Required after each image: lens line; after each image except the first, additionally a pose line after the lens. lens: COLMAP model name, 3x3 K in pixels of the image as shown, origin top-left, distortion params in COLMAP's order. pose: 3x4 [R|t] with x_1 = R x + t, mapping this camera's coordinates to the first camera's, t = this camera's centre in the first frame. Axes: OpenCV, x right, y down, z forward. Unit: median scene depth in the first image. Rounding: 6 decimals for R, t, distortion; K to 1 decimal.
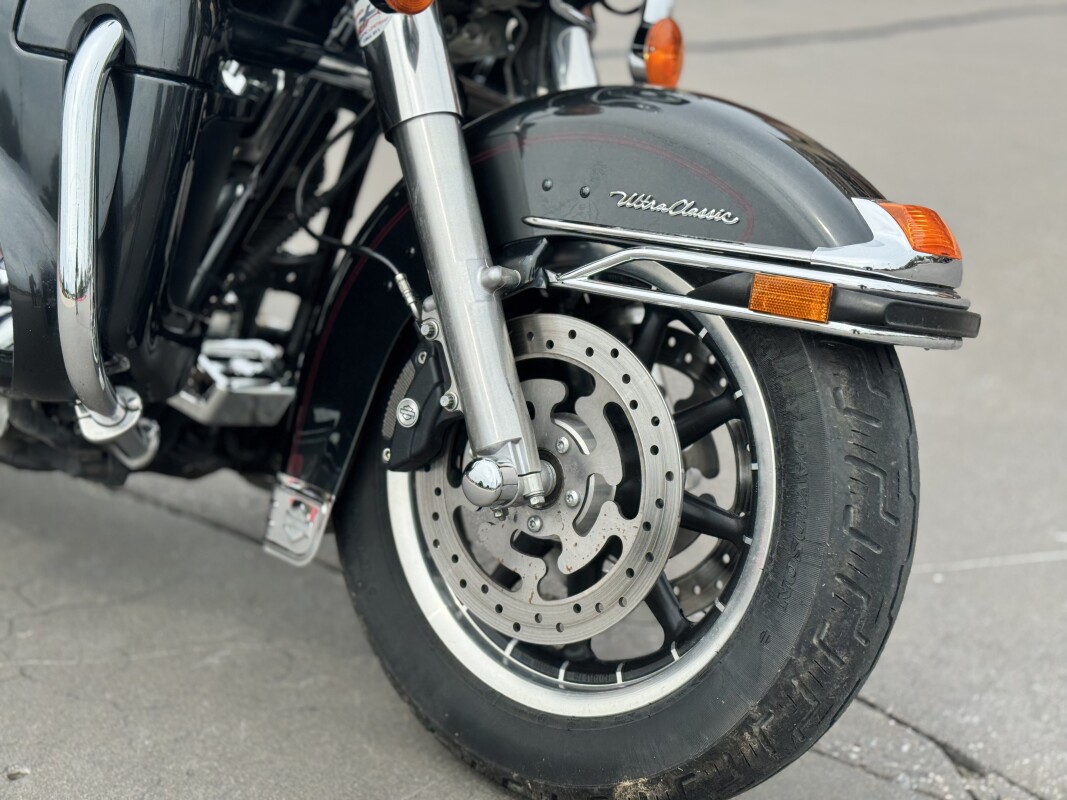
lens RADIAL K [[1513.0, 0, 533.3], [0, 1513.0, 430.6], [0, 0, 1]] dist [0.221634, -0.546967]
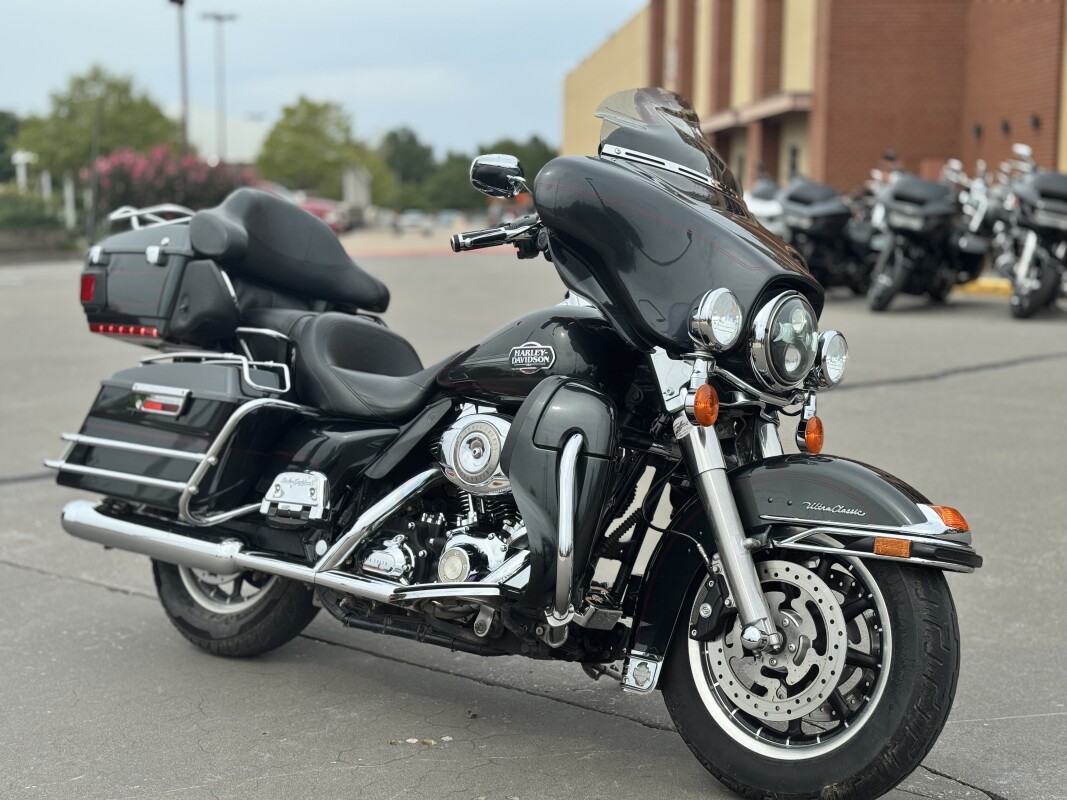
lens RADIAL K [[1513.0, 0, 533.3], [0, 1513.0, 430.6], [0, 0, 1]] dist [0.221634, -0.546967]
pose [[0.998792, -0.023433, -0.043189, -0.231782], [0.013942, 0.977987, -0.208200, 0.184531], [0.047117, 0.207347, 0.977132, -1.132089]]
